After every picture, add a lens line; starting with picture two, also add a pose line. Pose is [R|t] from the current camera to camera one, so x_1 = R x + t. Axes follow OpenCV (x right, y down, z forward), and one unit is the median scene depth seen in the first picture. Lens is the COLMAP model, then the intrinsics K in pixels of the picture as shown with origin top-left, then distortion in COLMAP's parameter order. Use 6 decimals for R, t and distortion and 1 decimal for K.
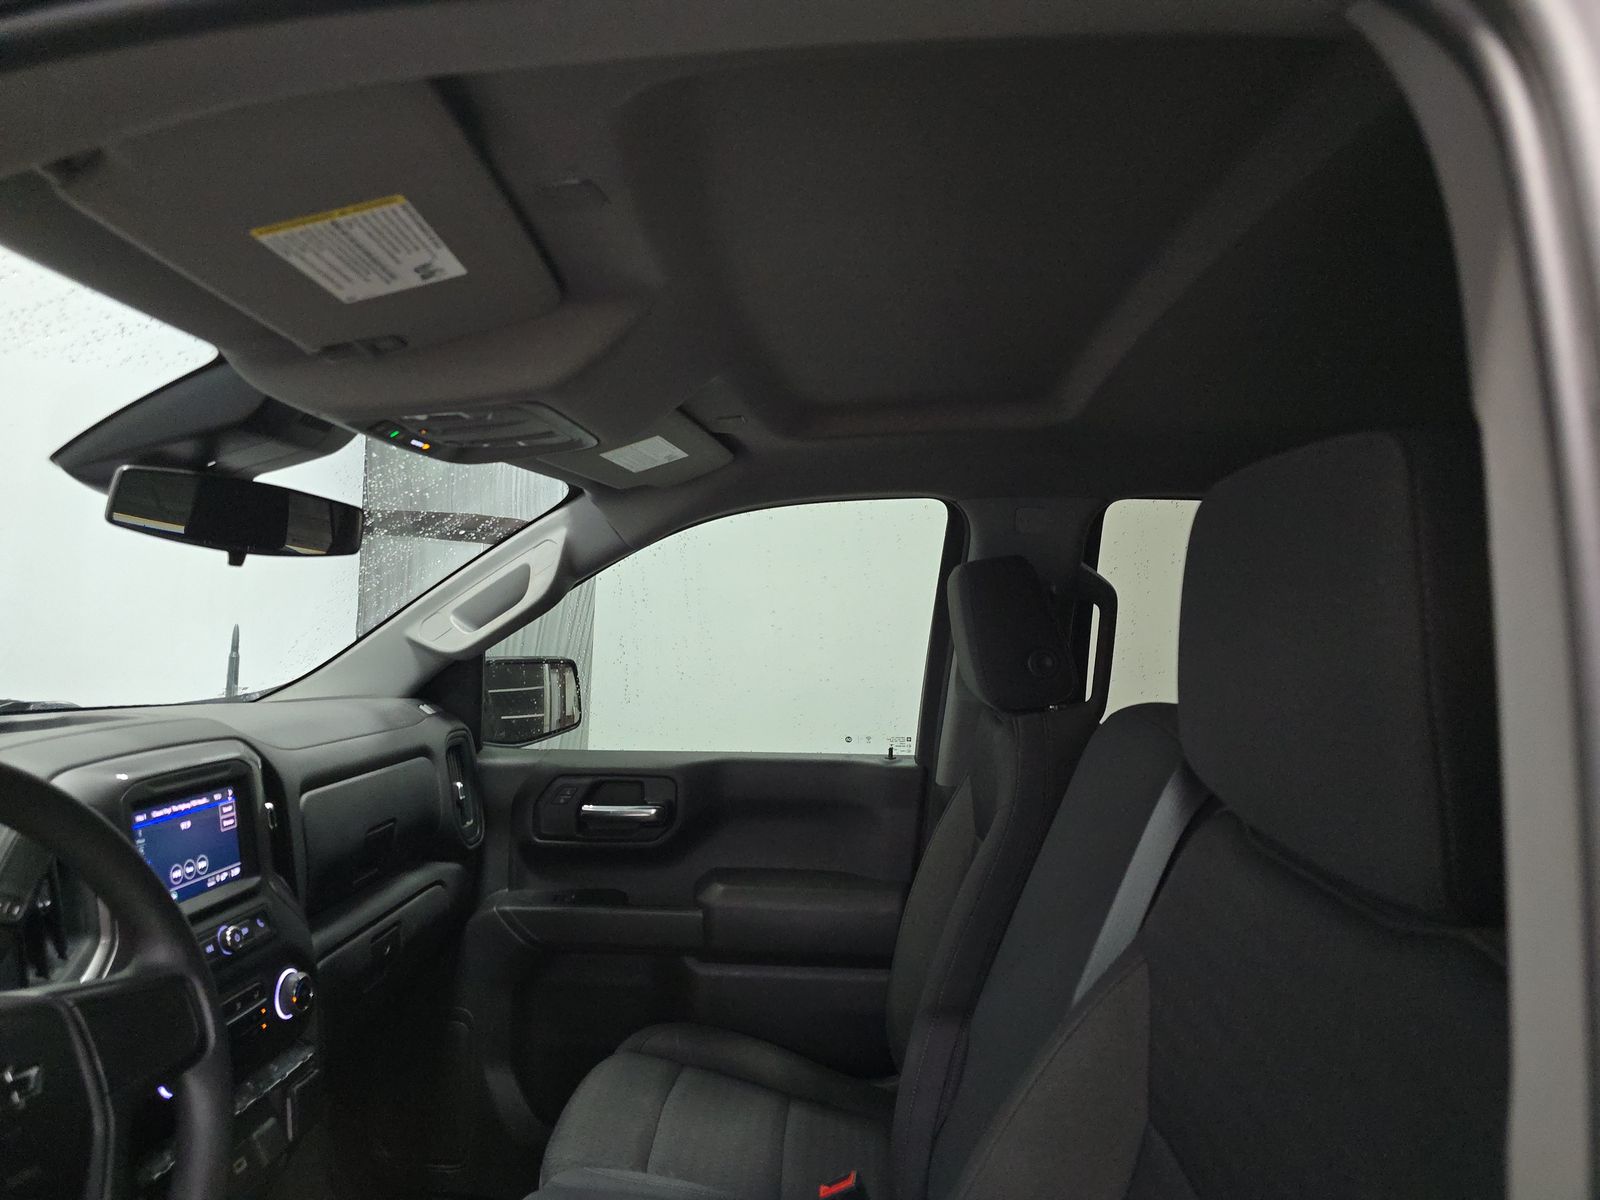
lens RADIAL K [[1091.6, 0, 805.6], [0, 1091.6, 599.7], [0, 0, 1]] dist [-0.000047, 0.002741]
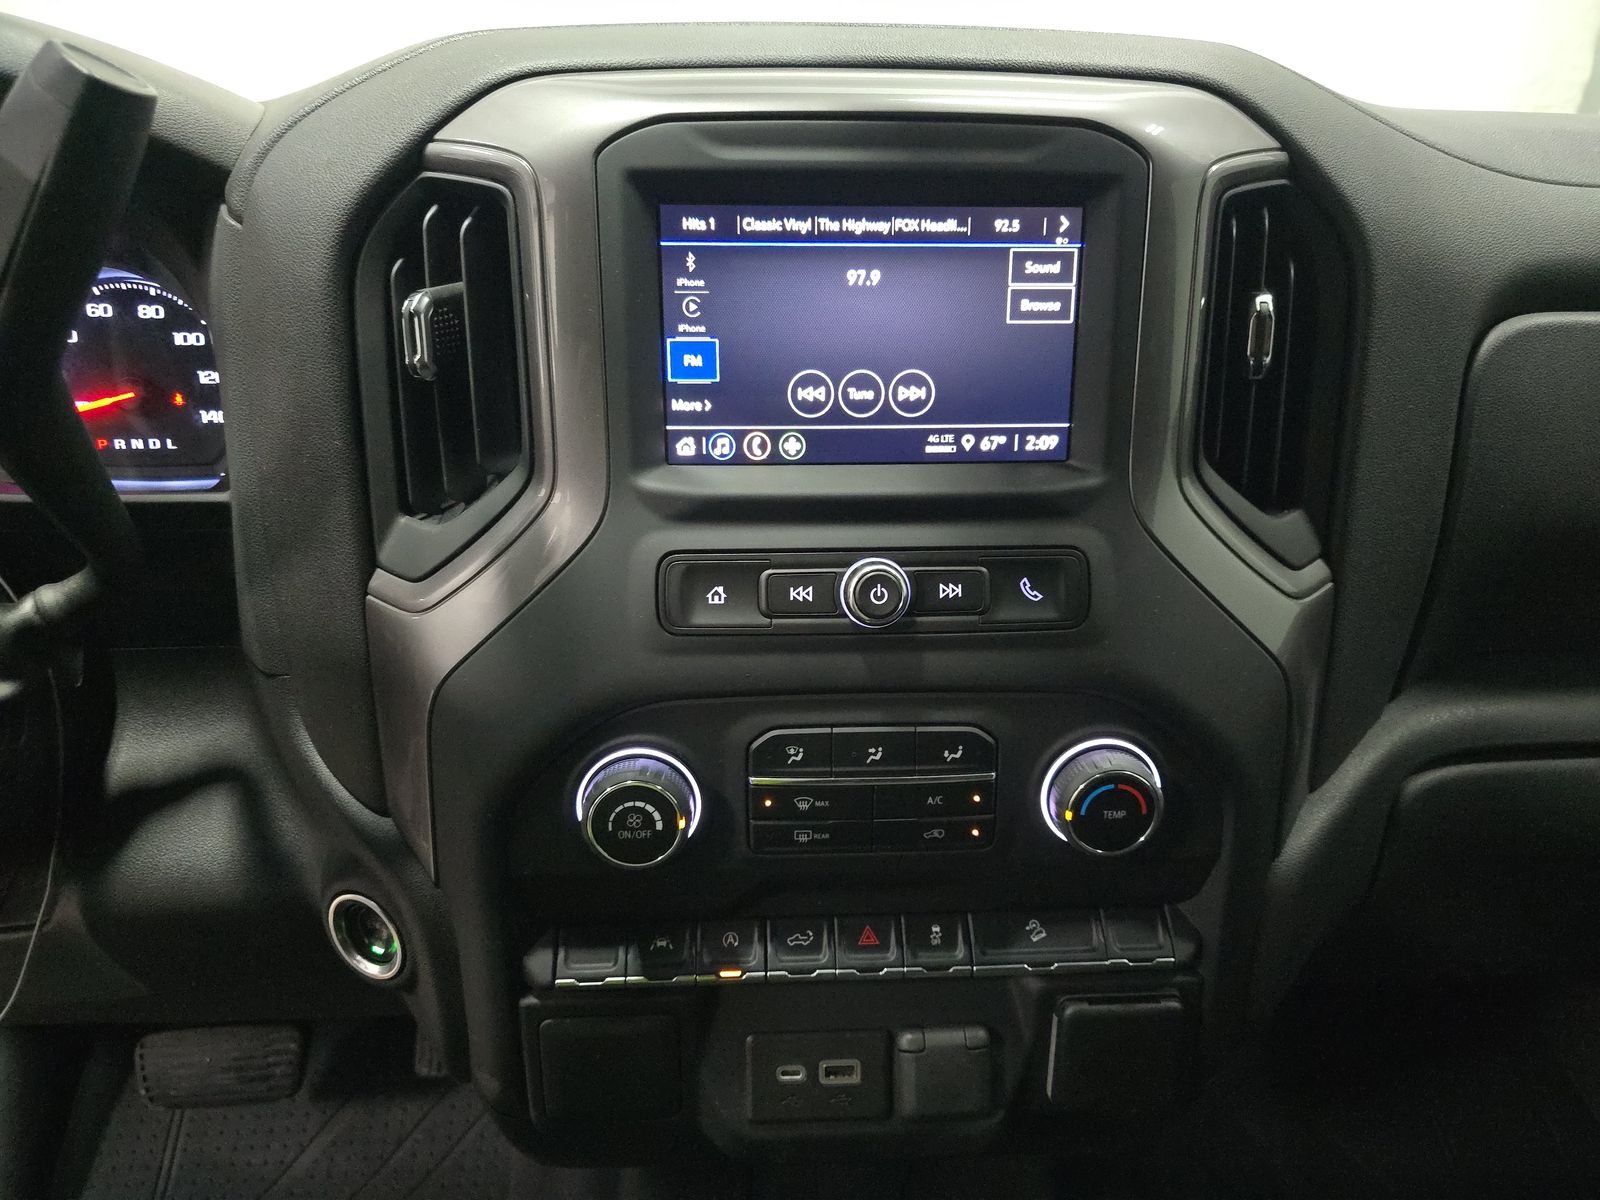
lens RADIAL K [[1023.9, 0, 799.9], [0, 1023.9, 588.2], [0, 0, 1]] dist [0.079242, -0.082797]
pose [[0.116901, 0.343711, -0.931771, -0.180697], [0.006089, 0.937938, 0.346750, 0.173570], [0.993125, -0.046209, 0.107553, 0.886143]]
